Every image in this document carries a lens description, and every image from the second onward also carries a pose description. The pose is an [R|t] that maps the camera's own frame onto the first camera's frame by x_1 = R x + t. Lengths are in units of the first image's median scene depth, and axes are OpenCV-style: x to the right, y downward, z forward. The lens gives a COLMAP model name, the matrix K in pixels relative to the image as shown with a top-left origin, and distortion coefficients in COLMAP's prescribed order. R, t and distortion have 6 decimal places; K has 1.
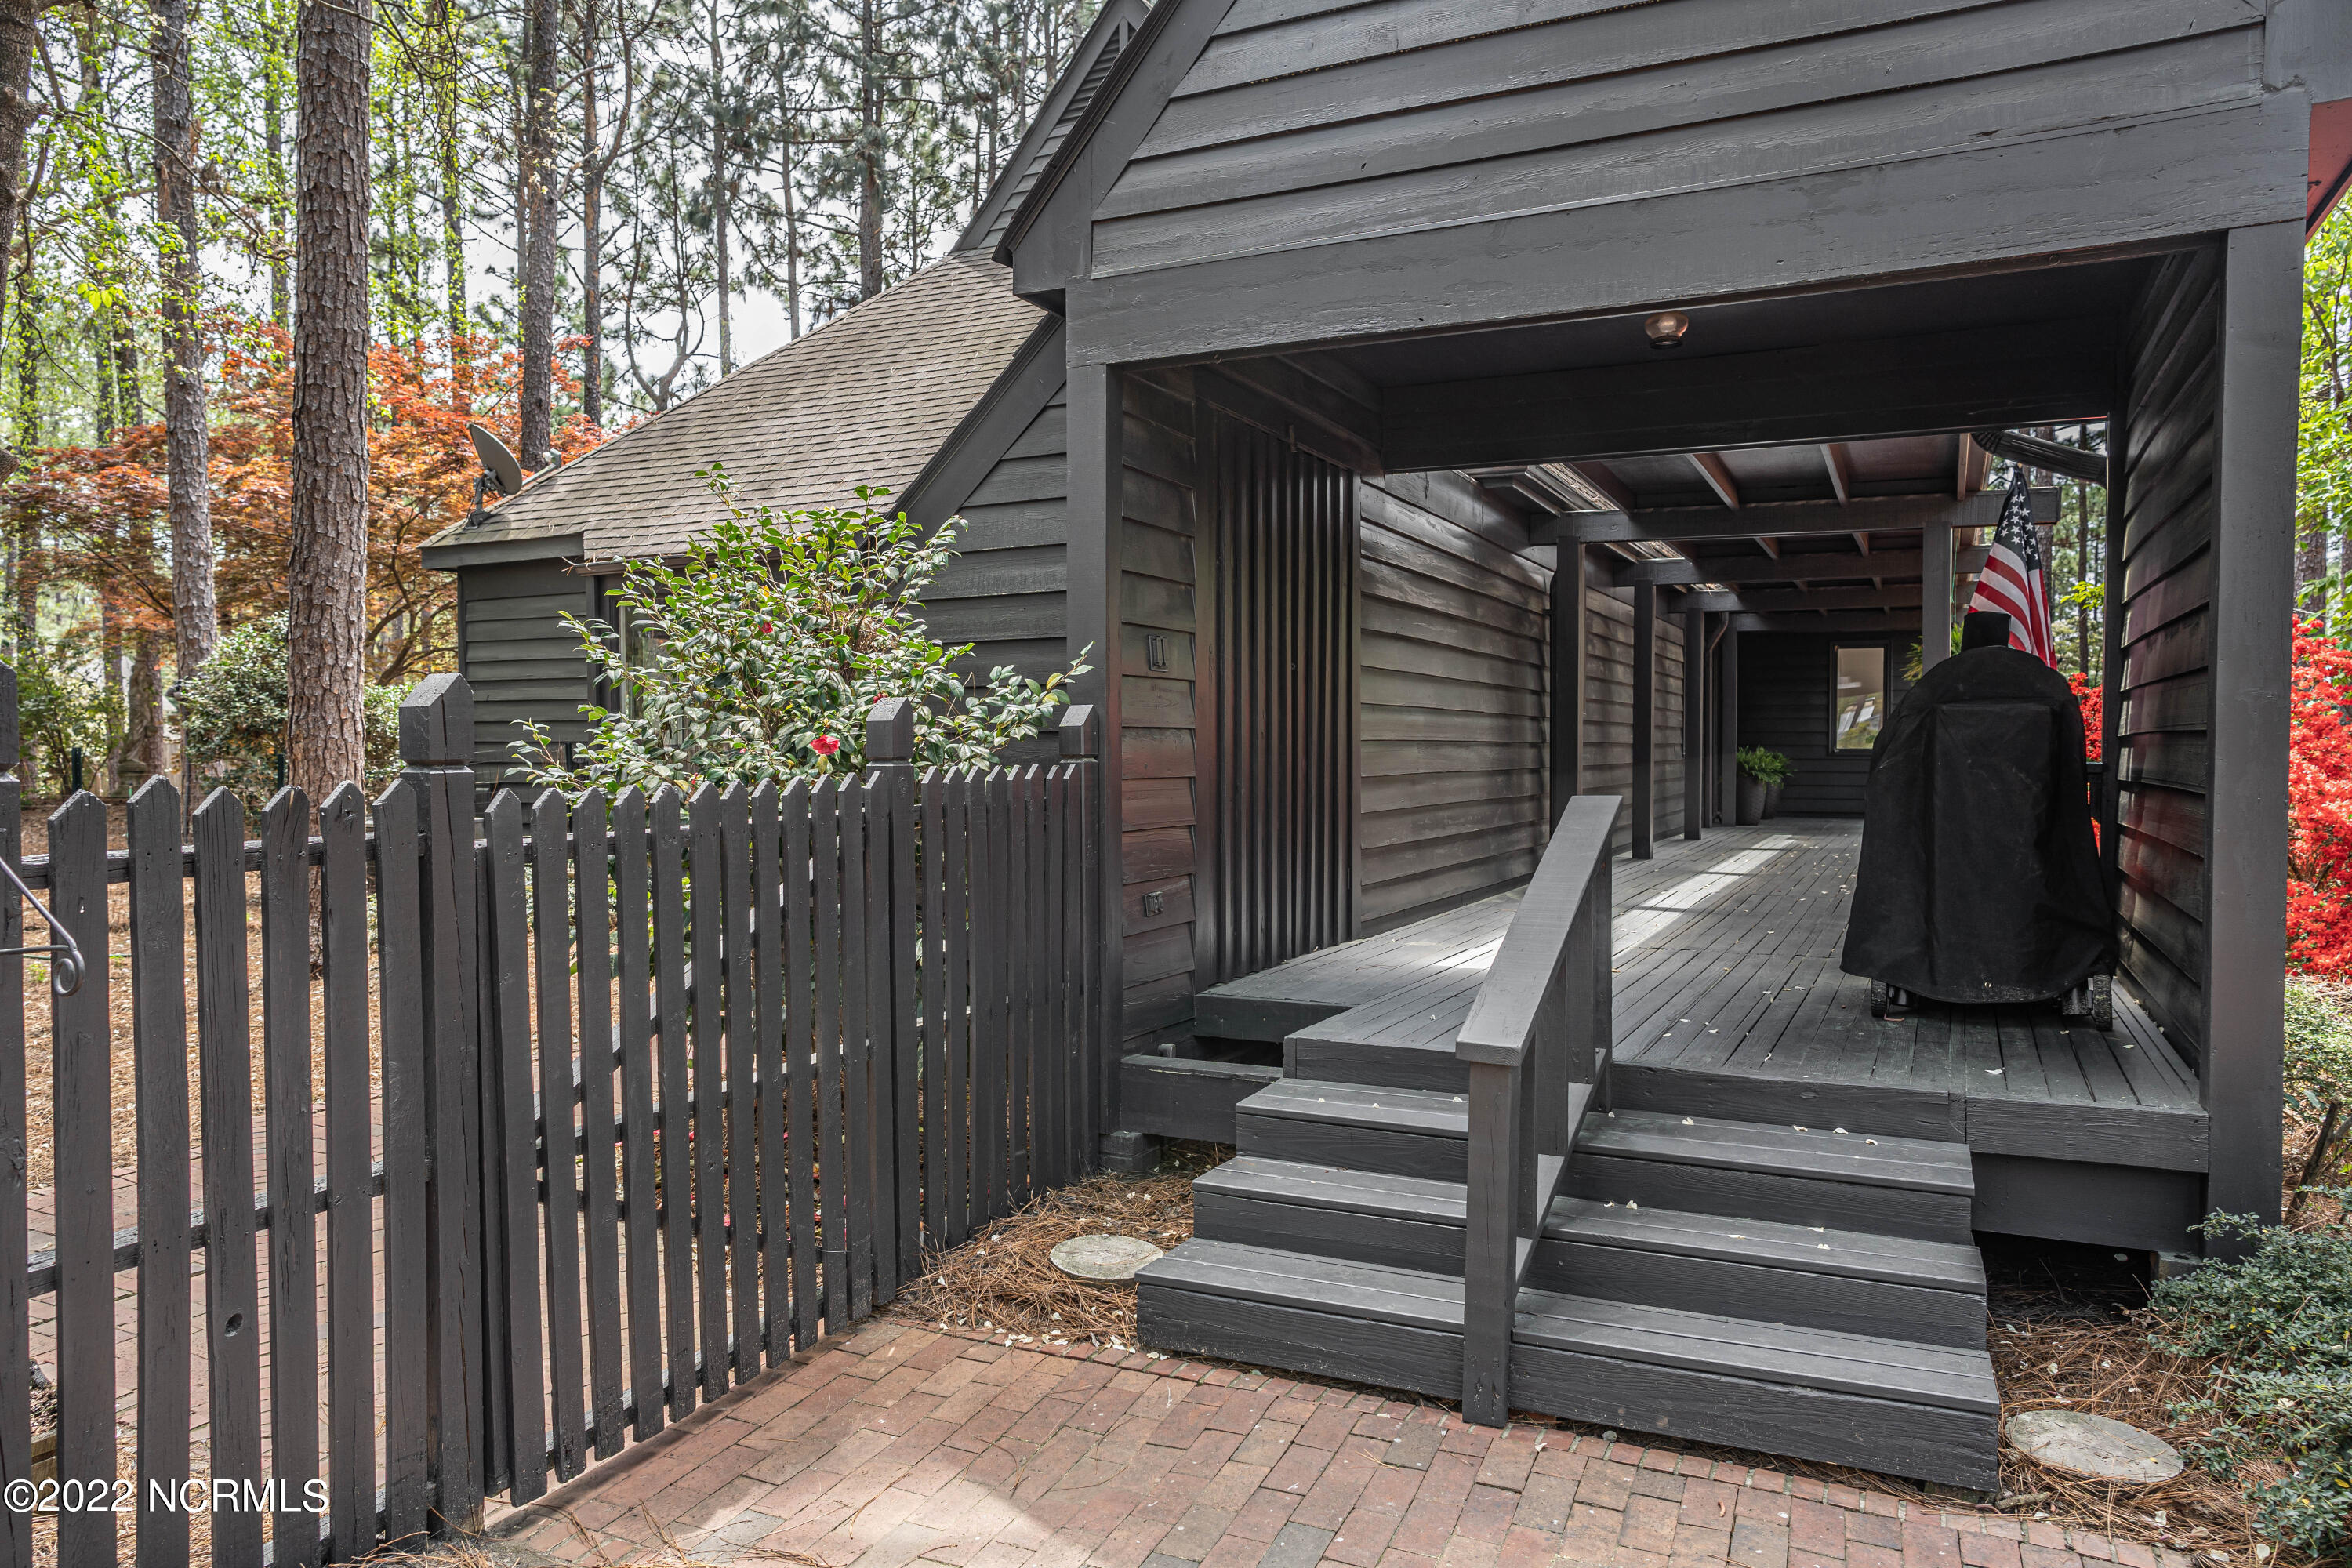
lens RADIAL K [[1564.5, 0, 1176.7], [0, 1564.5, 789.3], [0, 0, 1]] dist [-0.033611, 0.041077]
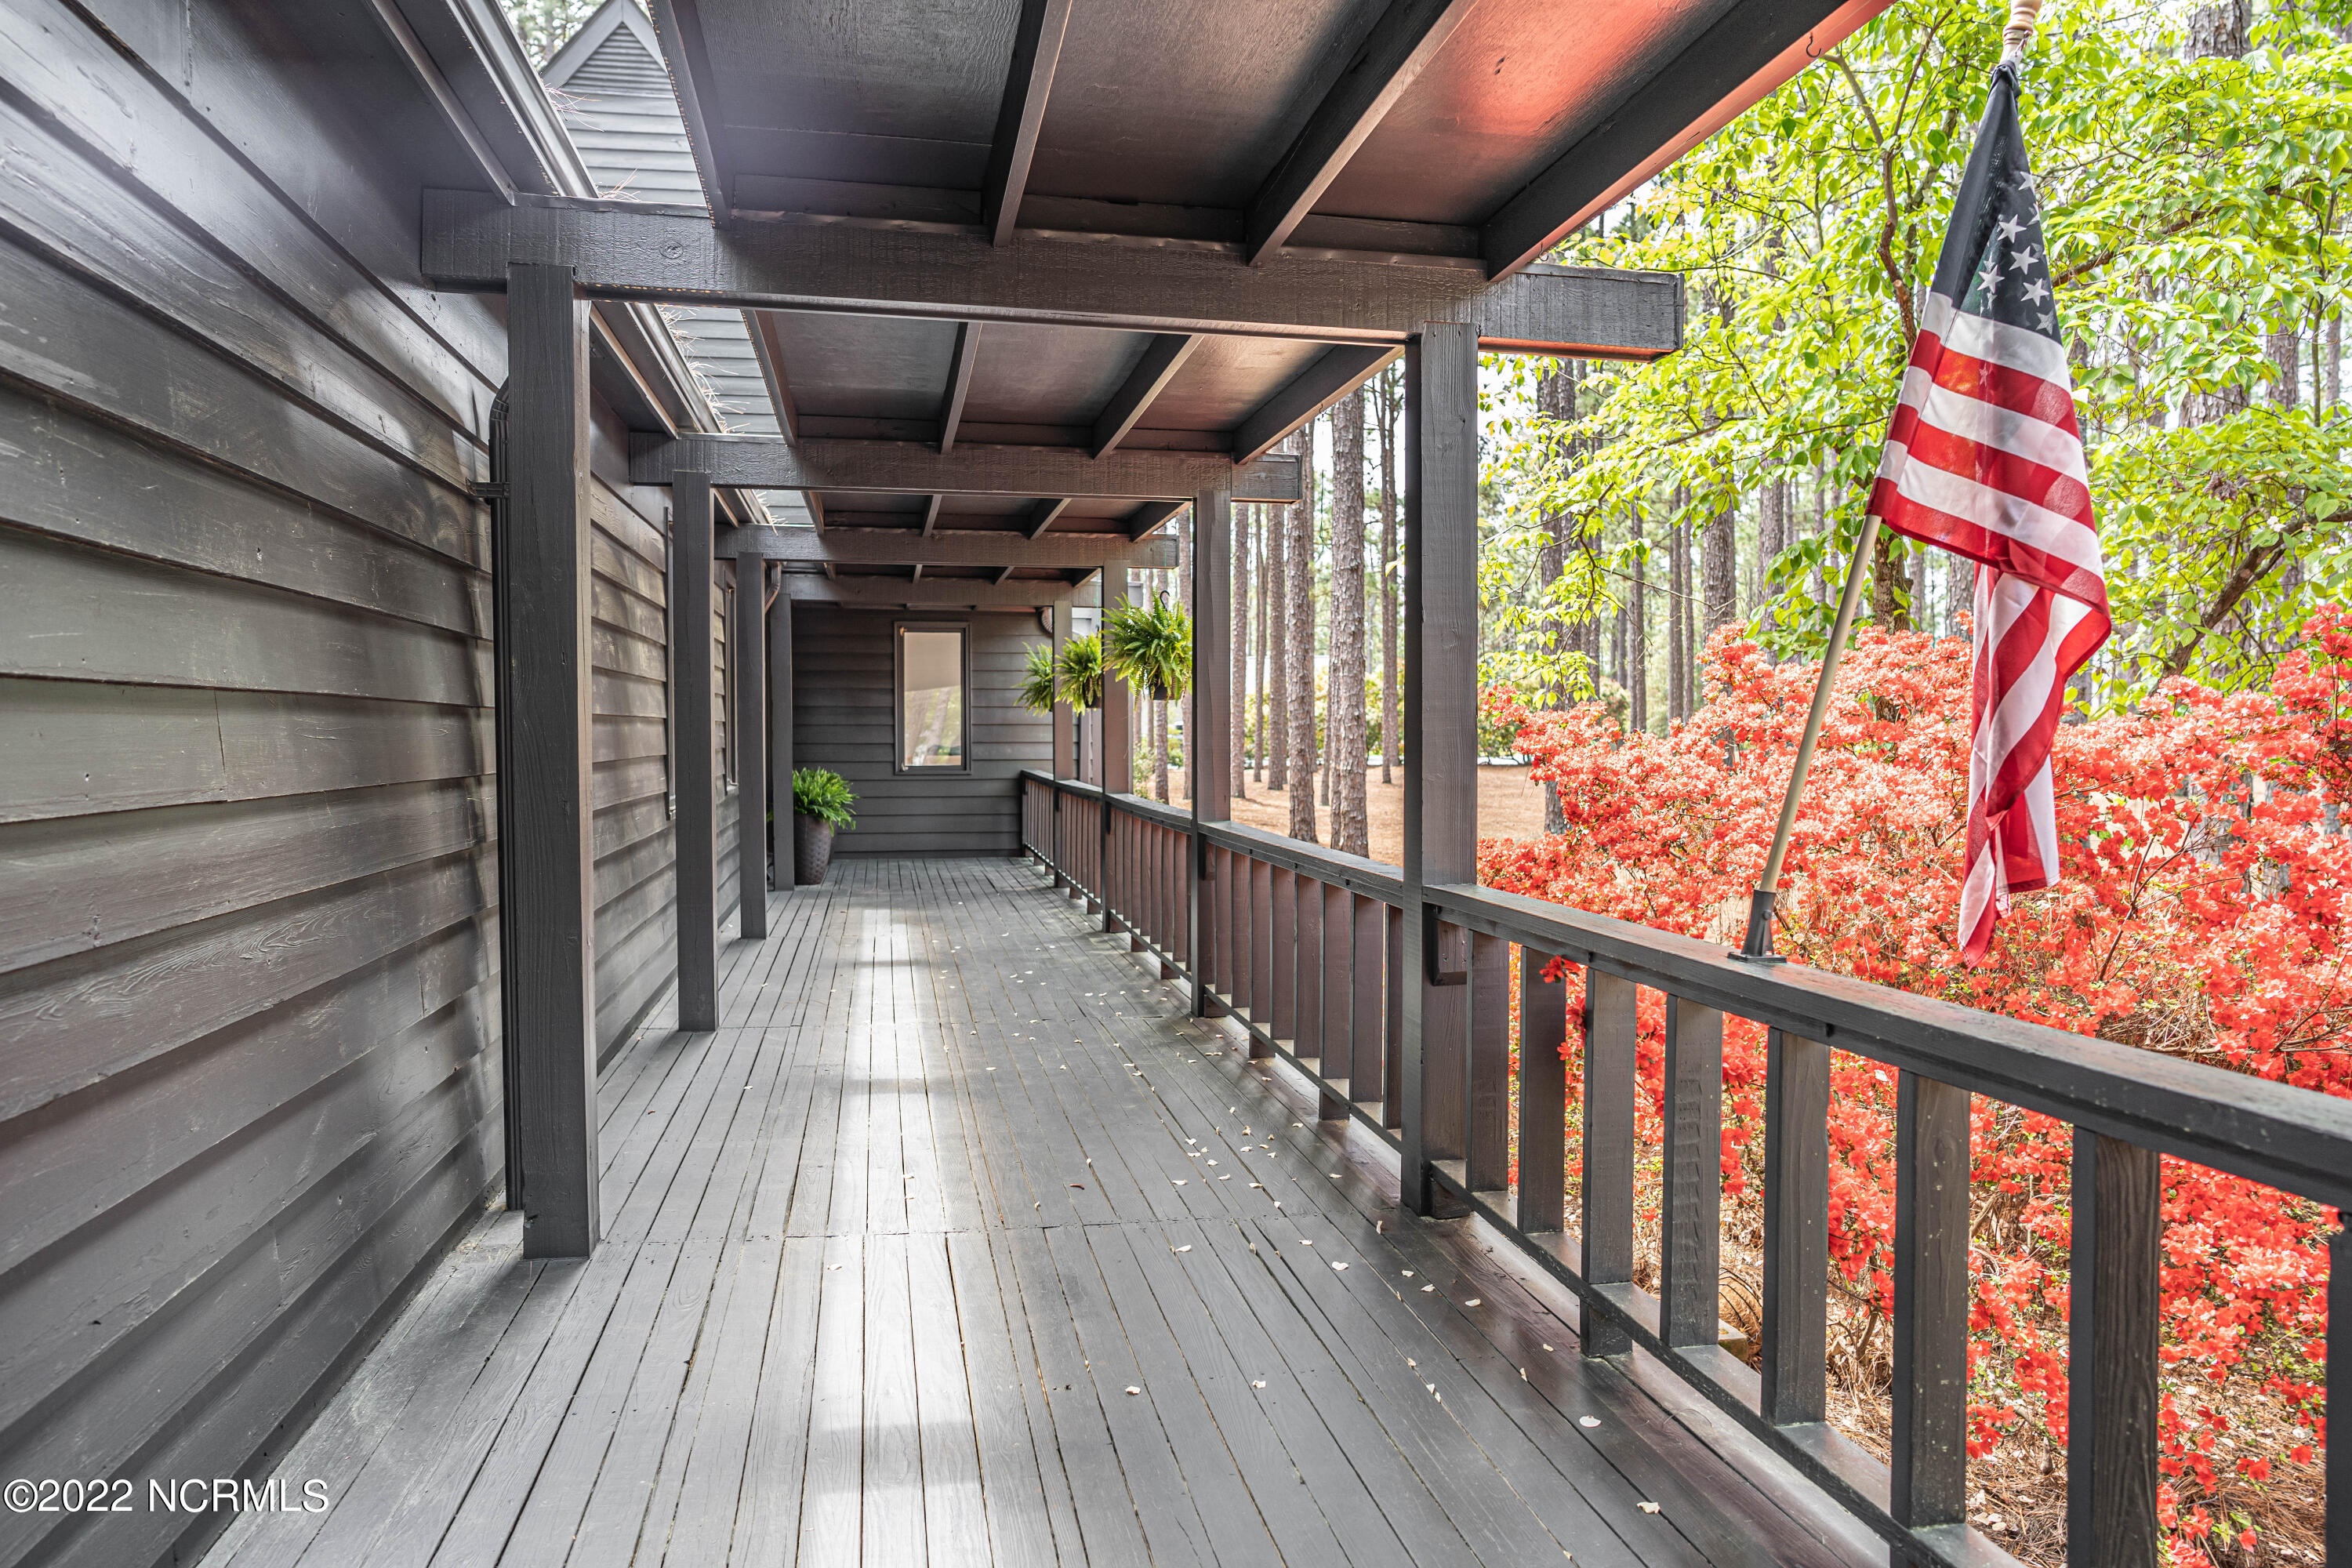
lens RADIAL K [[1564.5, 0, 1180.5], [0, 1564.5, 781.7], [0, 0, 1]] dist [-0.033611, 0.041077]
pose [[0.799810, -0.026977, 0.599646, 0.139774], [0.025124, 0.999619, 0.011460, -0.042504], [-0.599727, 0.005900, 0.800183, 0.576939]]
